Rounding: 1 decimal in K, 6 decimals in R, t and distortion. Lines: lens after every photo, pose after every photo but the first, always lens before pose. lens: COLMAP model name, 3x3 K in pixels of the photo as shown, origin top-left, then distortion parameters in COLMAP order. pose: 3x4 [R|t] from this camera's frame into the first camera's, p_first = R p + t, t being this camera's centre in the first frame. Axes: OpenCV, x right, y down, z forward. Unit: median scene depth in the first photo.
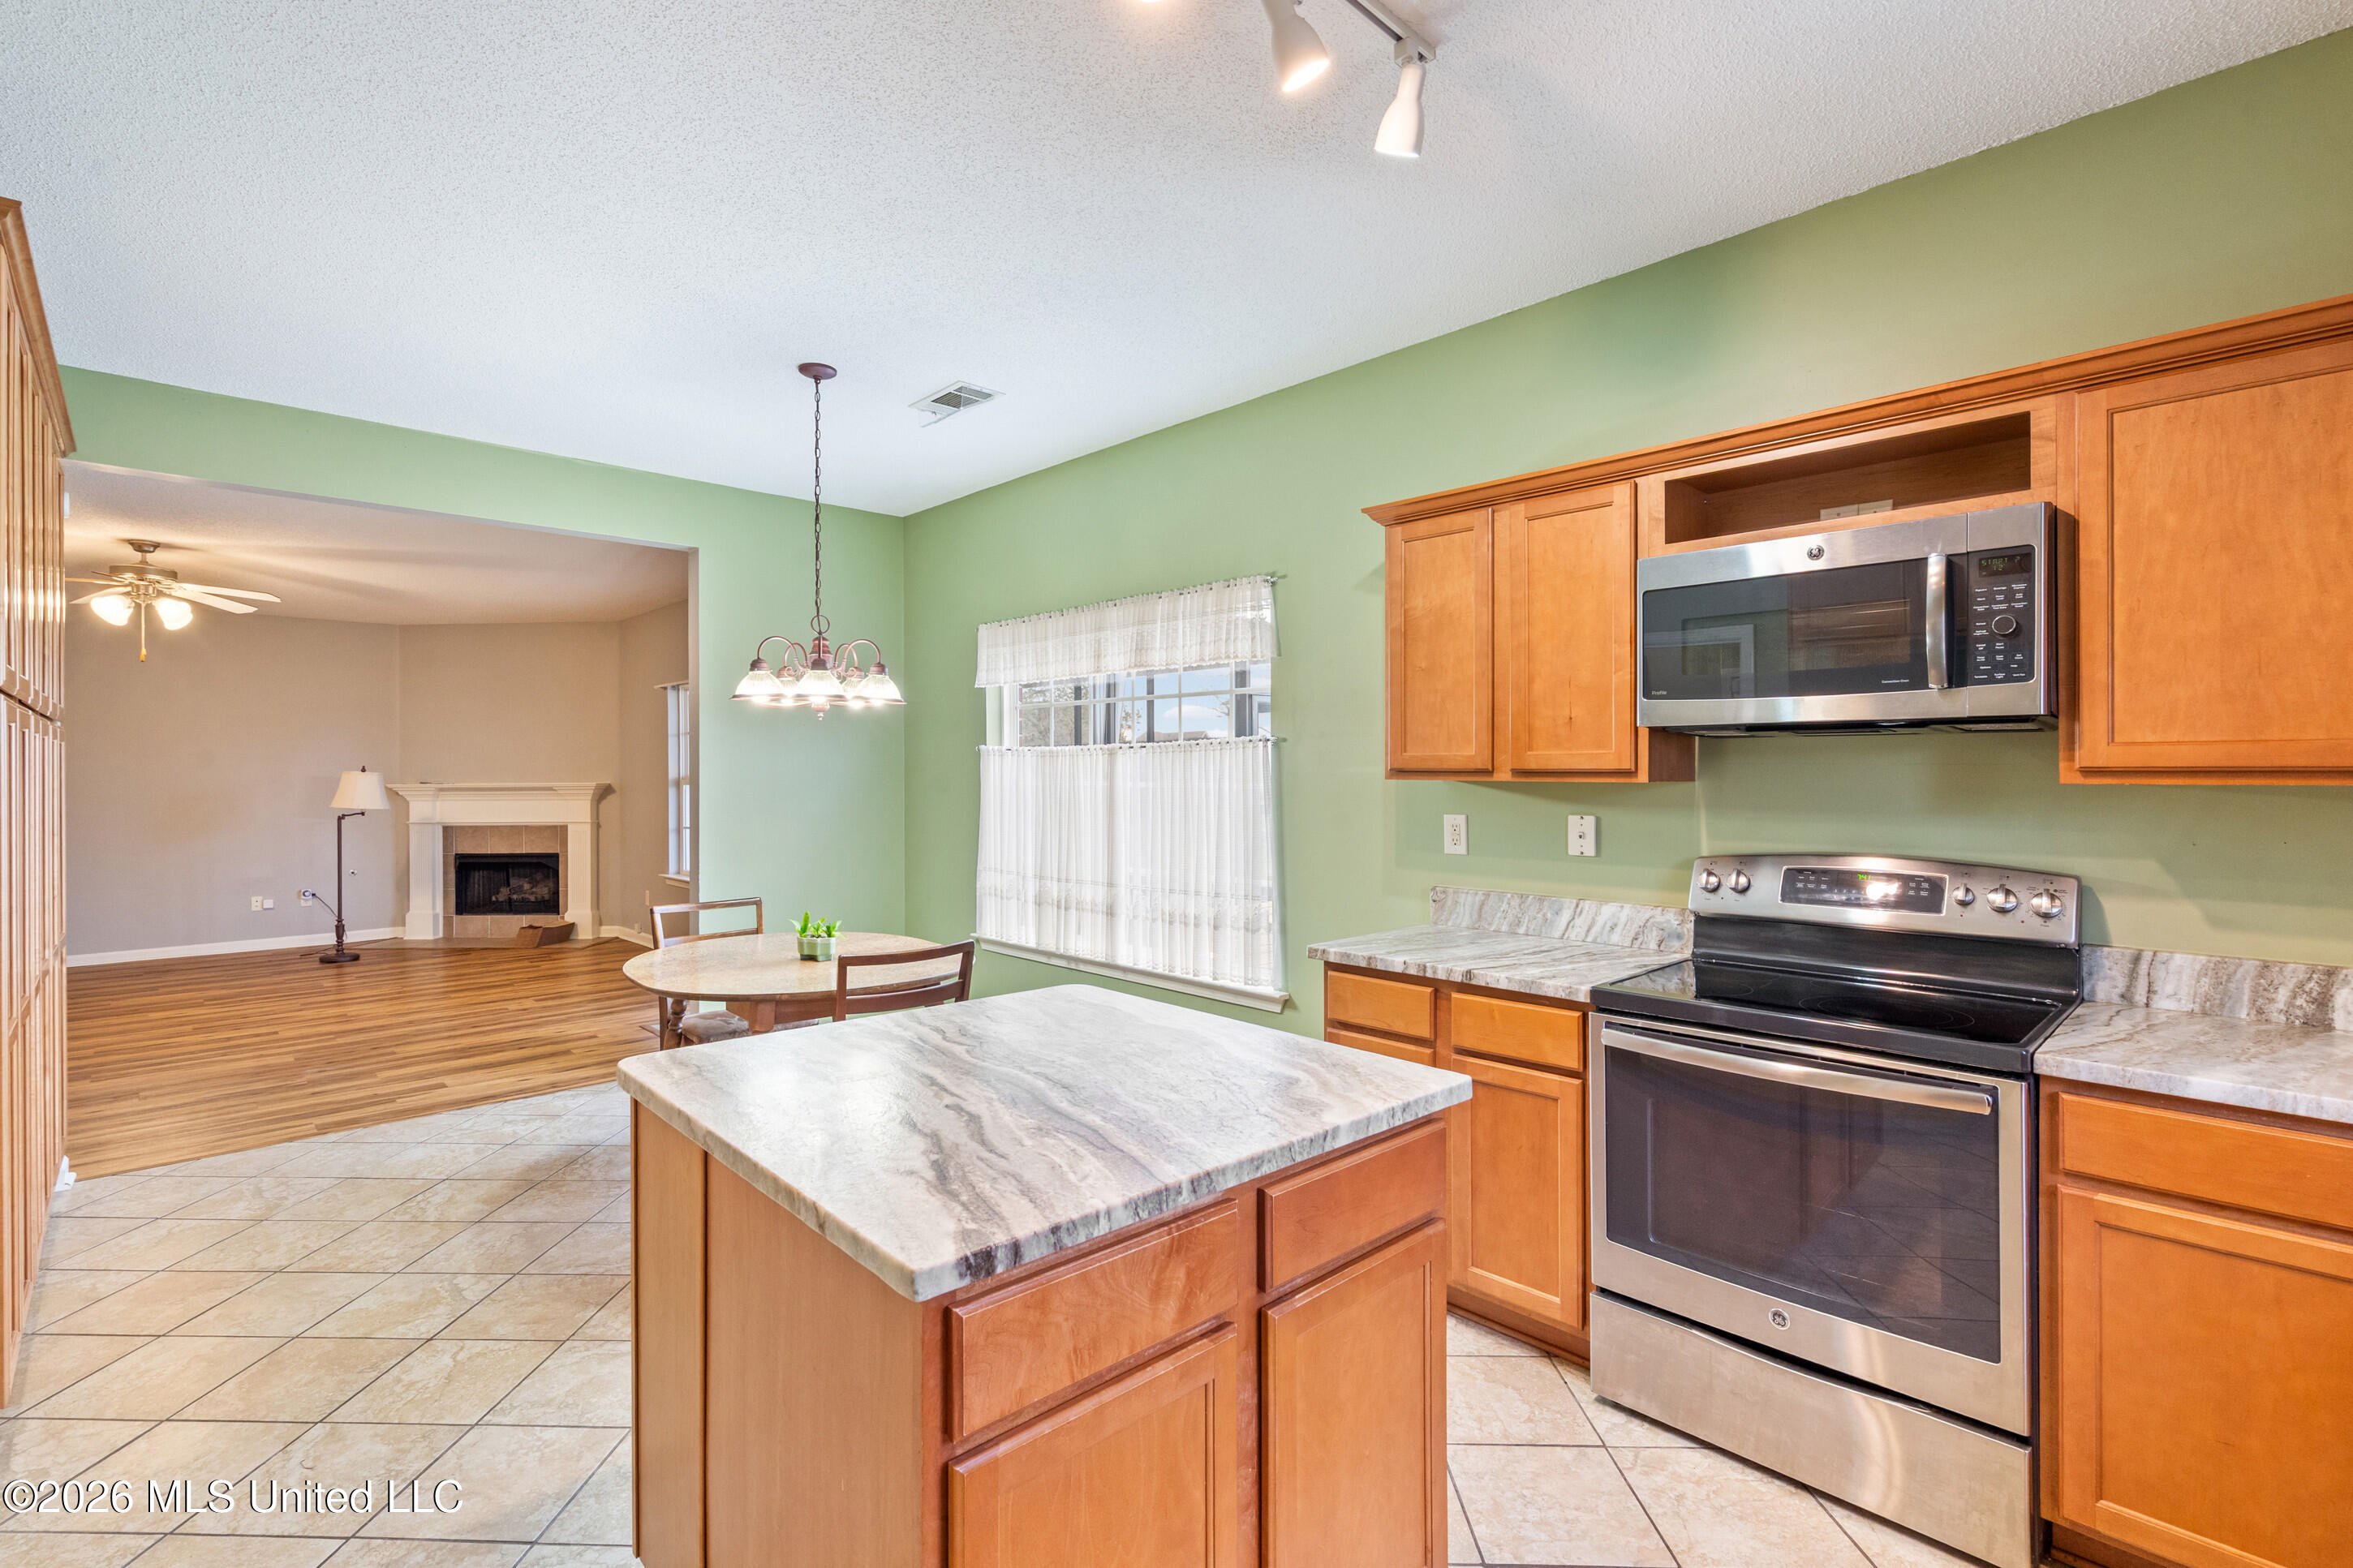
lens RADIAL K [[1079.6, 0, 1172.2], [0, 1079.6, 770.8], [0, 0, 1]] dist [-0.002578, 0.000733]
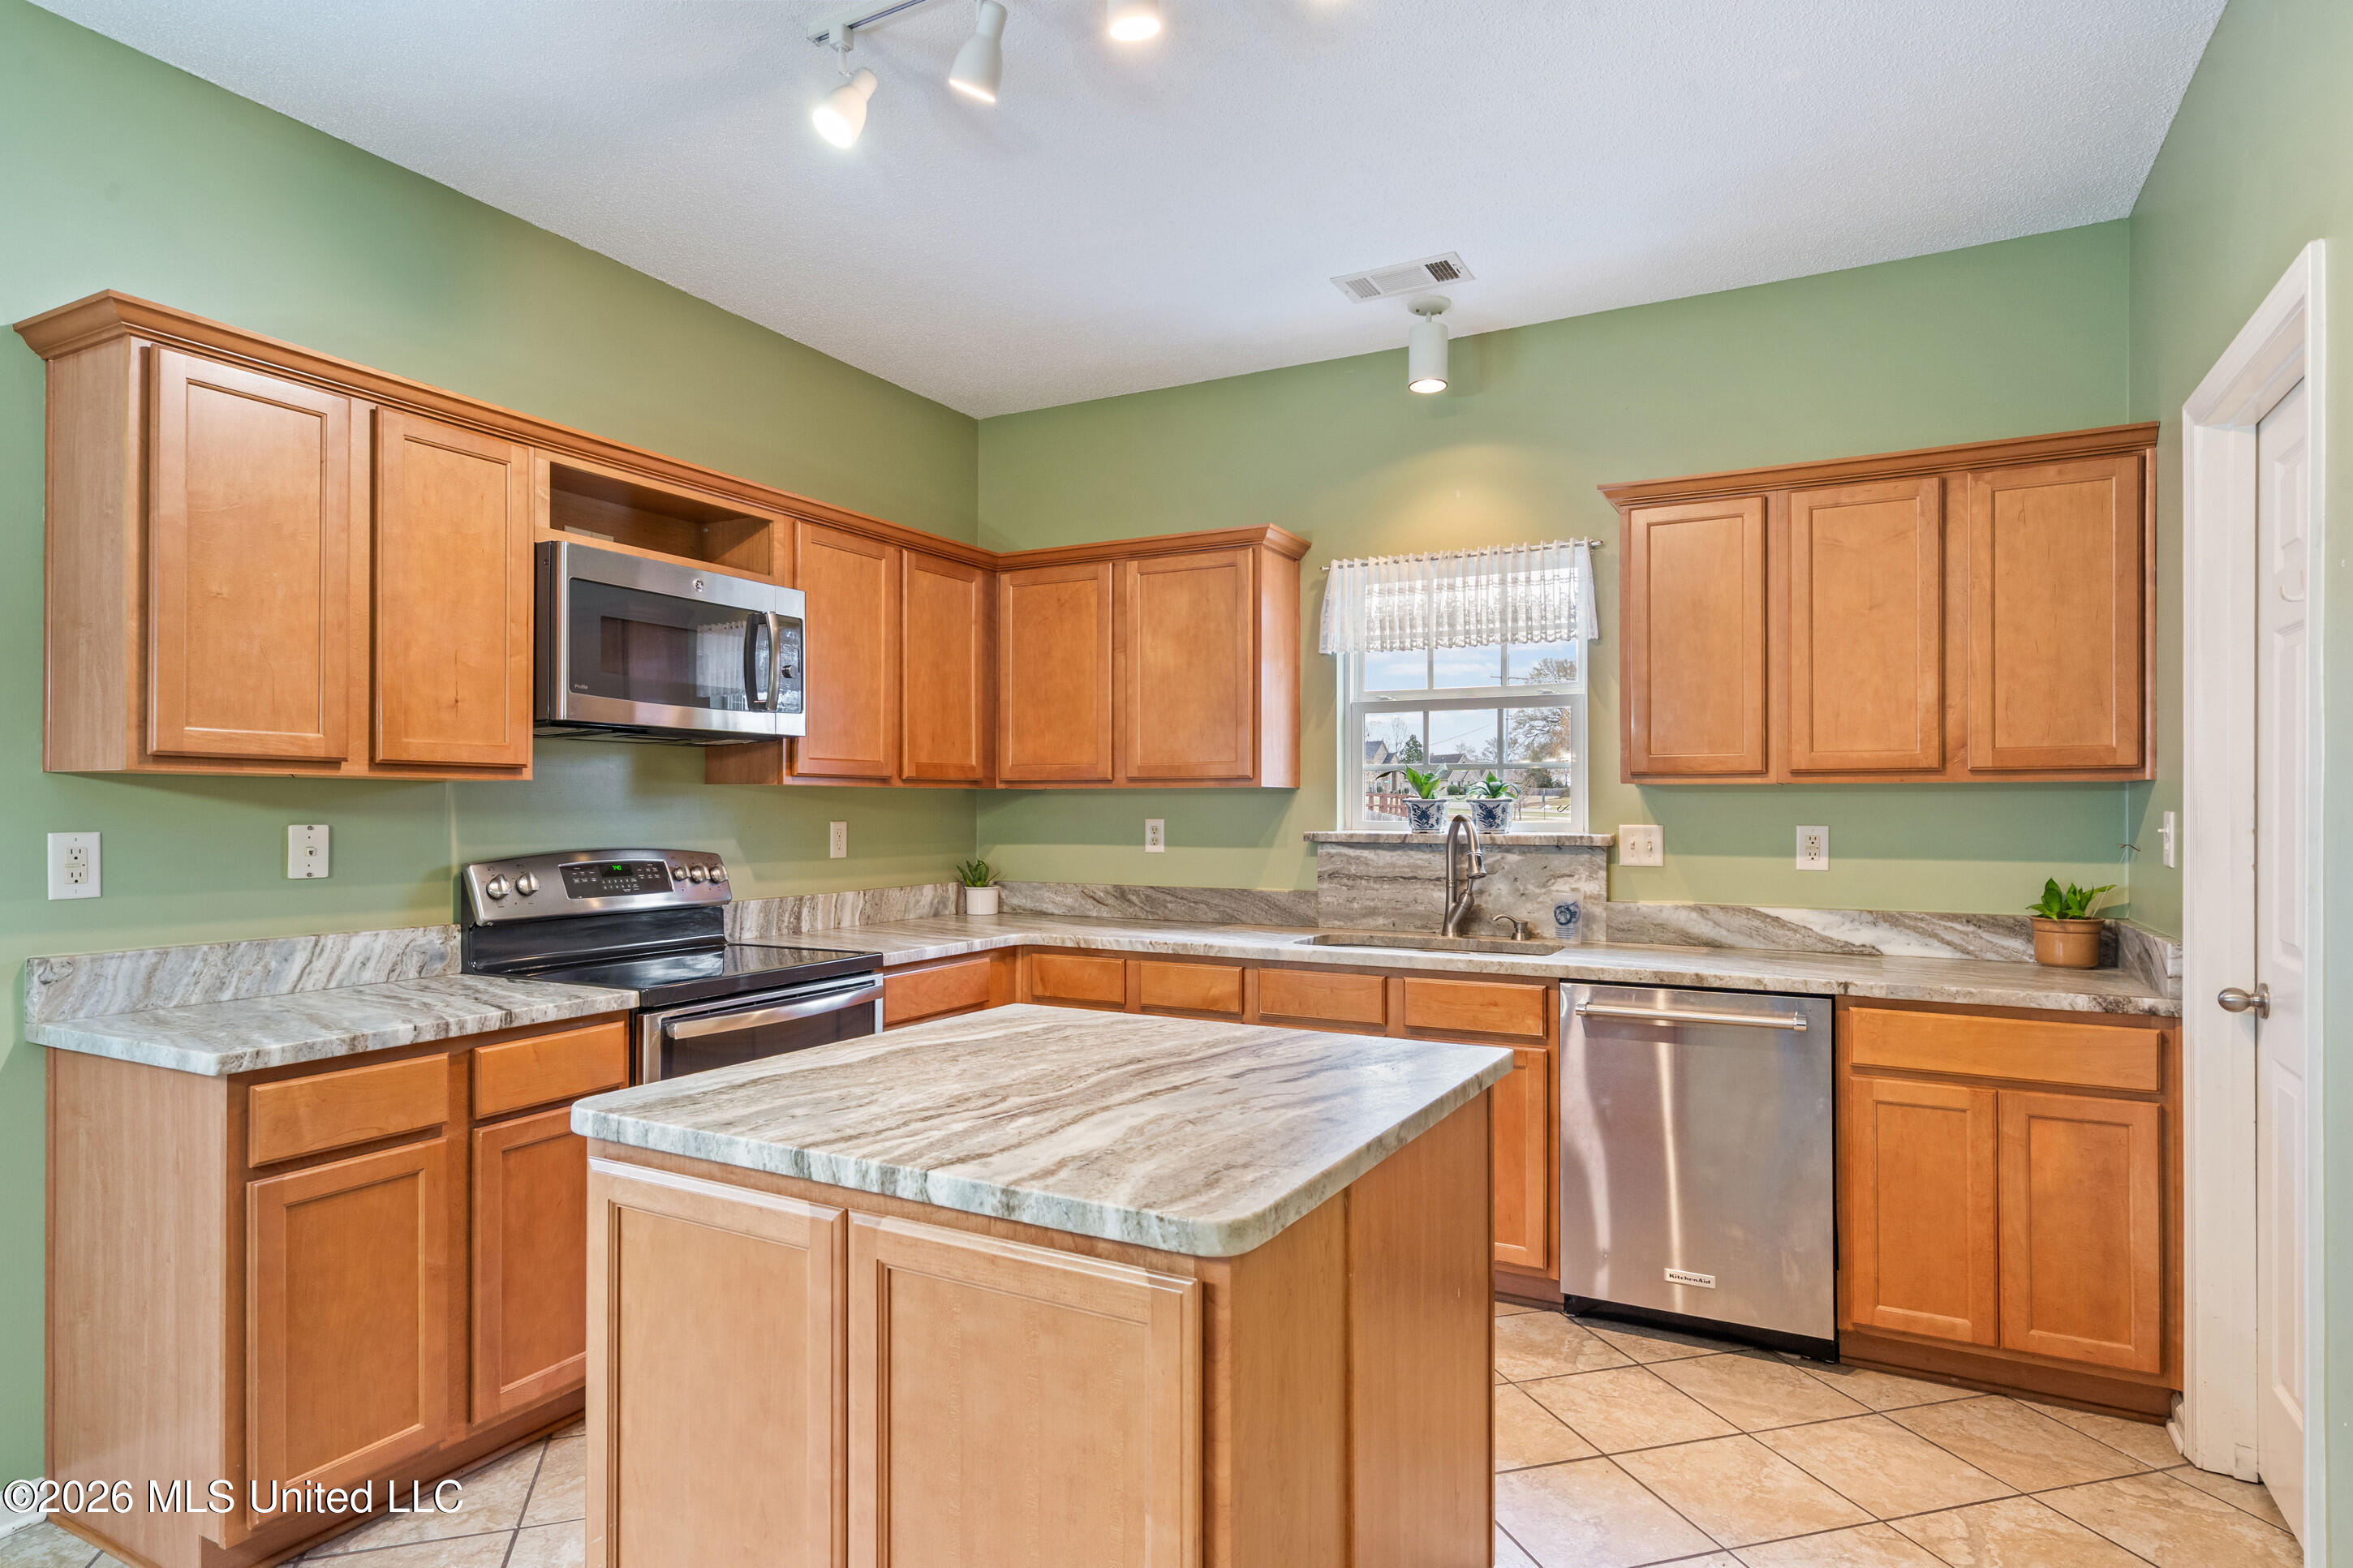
lens RADIAL K [[1284.0, 0, 1177.4], [0, 1284.0, 794.1], [0, 0, 1]] dist [0.002692, 0.000178]
pose [[-0.314777, 0.011298, 0.949098, -0.456654], [0.000109, 0.999930, -0.011867, 0.021127], [-0.949166, -0.003631, -0.314756, 0.485288]]
